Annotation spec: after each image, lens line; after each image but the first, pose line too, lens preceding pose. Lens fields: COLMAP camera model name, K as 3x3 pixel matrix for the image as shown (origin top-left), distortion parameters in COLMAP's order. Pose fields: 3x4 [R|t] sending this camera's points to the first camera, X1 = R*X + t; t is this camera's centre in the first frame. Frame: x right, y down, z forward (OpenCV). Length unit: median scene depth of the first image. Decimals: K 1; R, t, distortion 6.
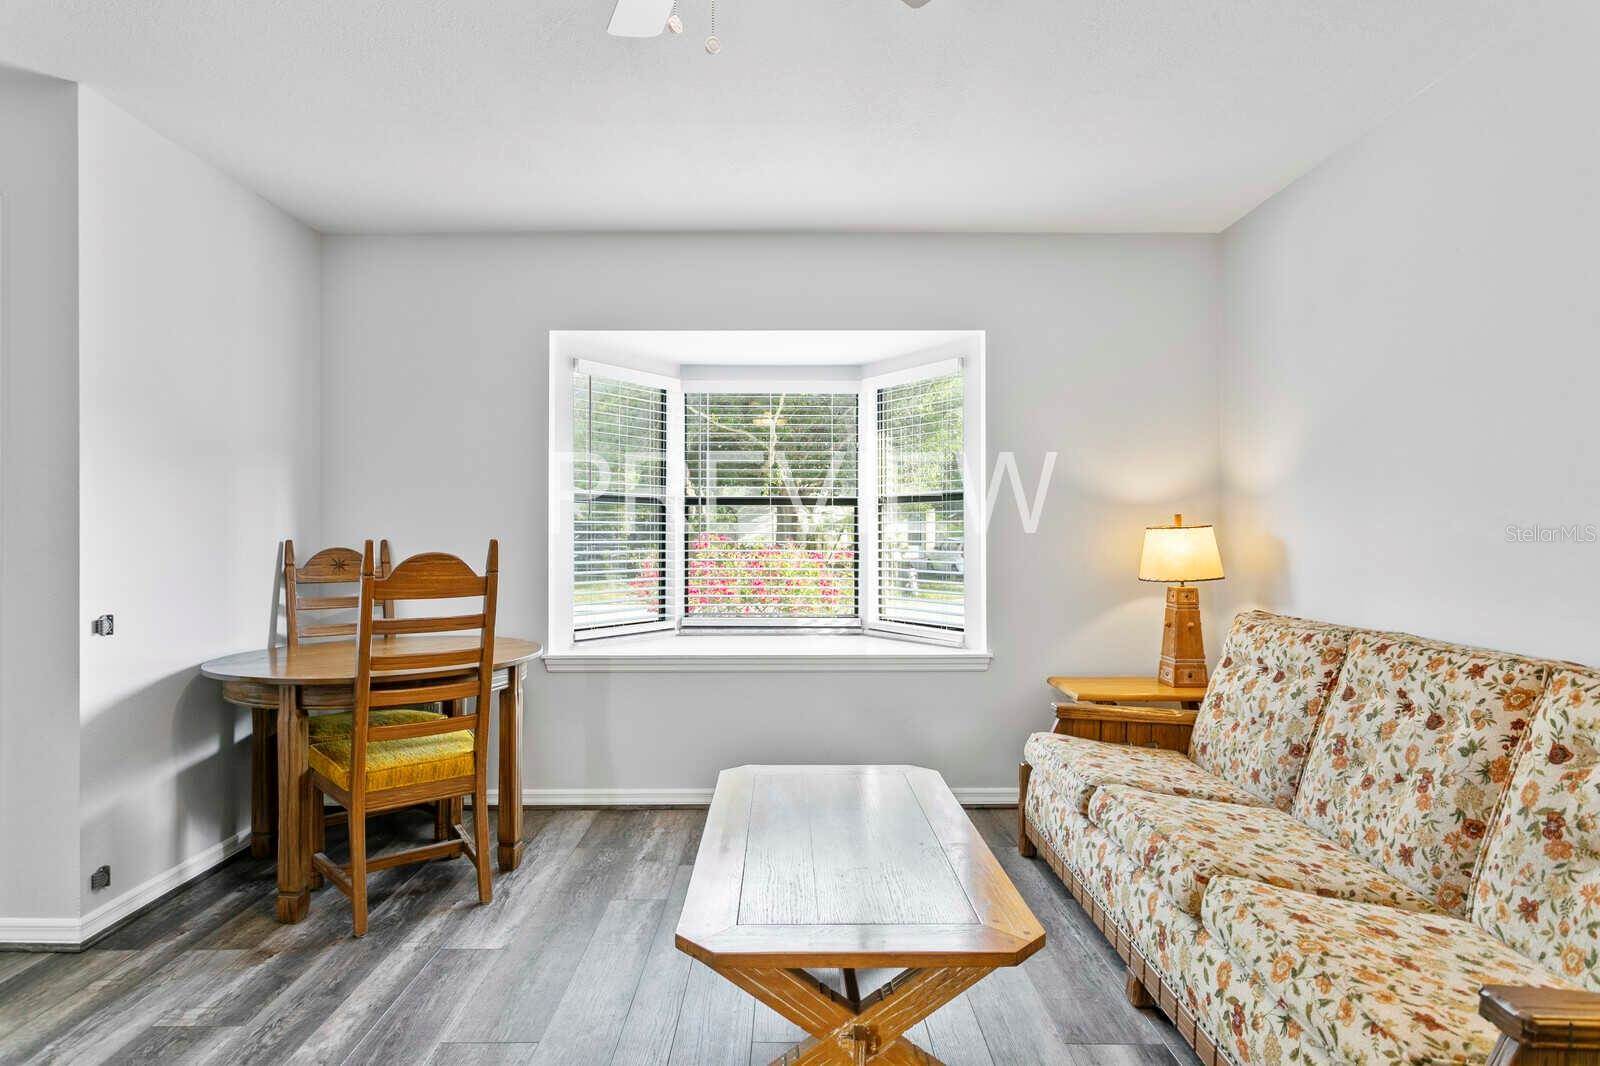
lens RADIAL K [[852.1, 0, 792.6], [0, 852.1, 528.9], [0, 0, 1]] dist [-0.001839, 0.001641]
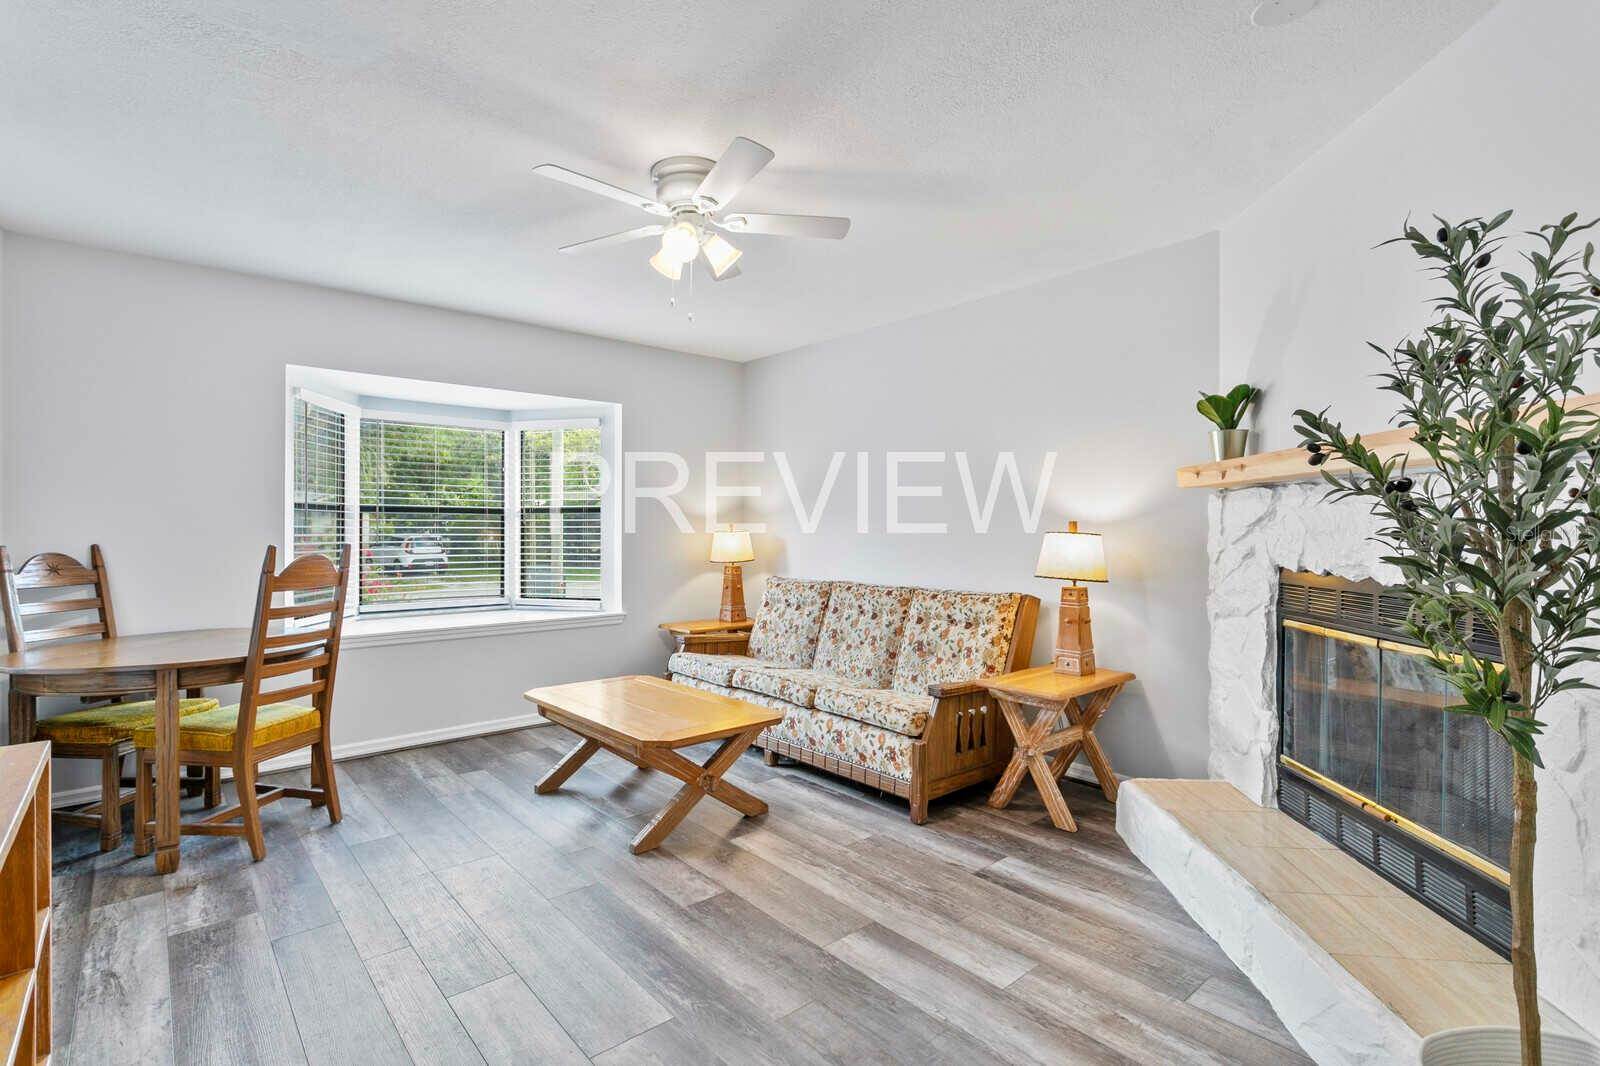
lens RADIAL K [[758.2, 0, 779.7], [0, 758.2, 523.1], [0, 0, 1]] dist [0.006641, 0.001048]
pose [[0.767520, 0.004757, 0.641008, -0.603749], [-0.003726, 0.999989, -0.002959, -0.018876], [-0.641014, -0.000117, 0.767529, -0.338101]]
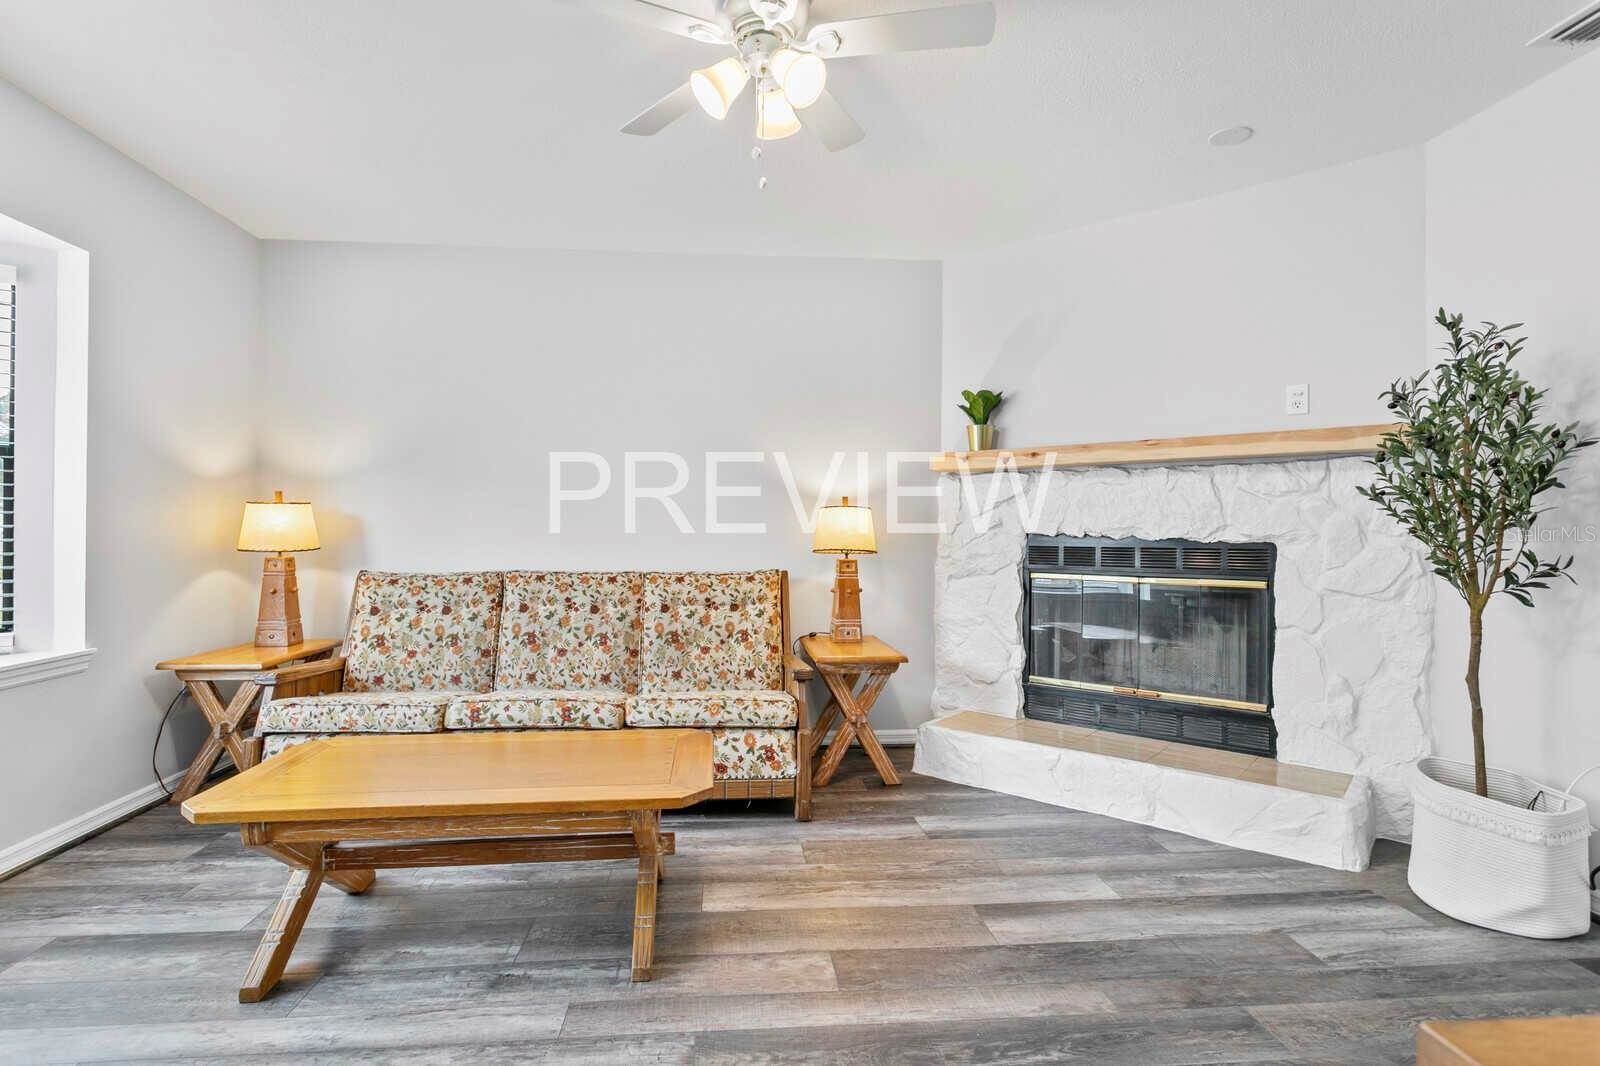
lens RADIAL K [[807.0, 0, 779.7], [0, 807.0, 526.6], [0, 0, 1]] dist [-0.010436, 0.004706]
pose [[-0.079236, 0.003359, 0.996850, -0.814915], [-0.012392, 0.999914, -0.004355, 0.032725], [-0.996779, -0.012698, -0.079187, 0.553545]]
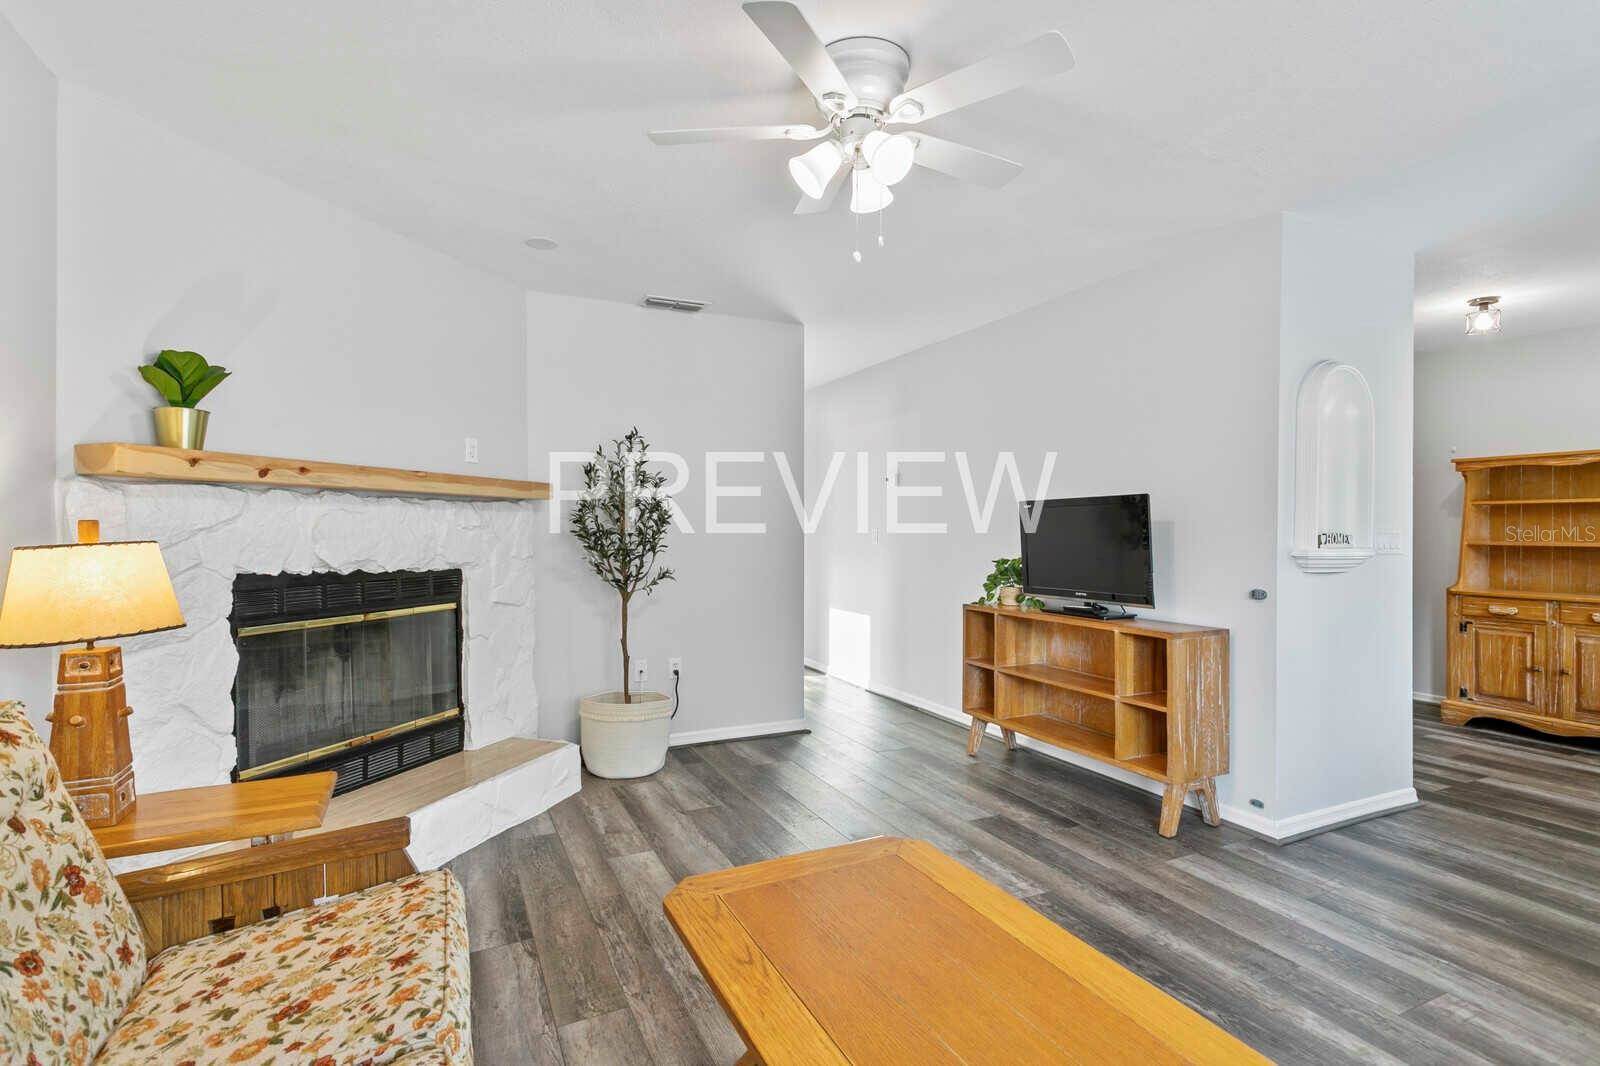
lens RADIAL K [[758.2, 0, 802.4], [0, 758.2, 531.8], [0, 0, 1]] dist [0.006641, 0.001048]
pose [[-0.895604, 0.001139, -0.444850, 0.342615], [0.003773, 0.999980, -0.005035, -0.012559], [0.444835, -0.006188, -0.895591, 1.171849]]
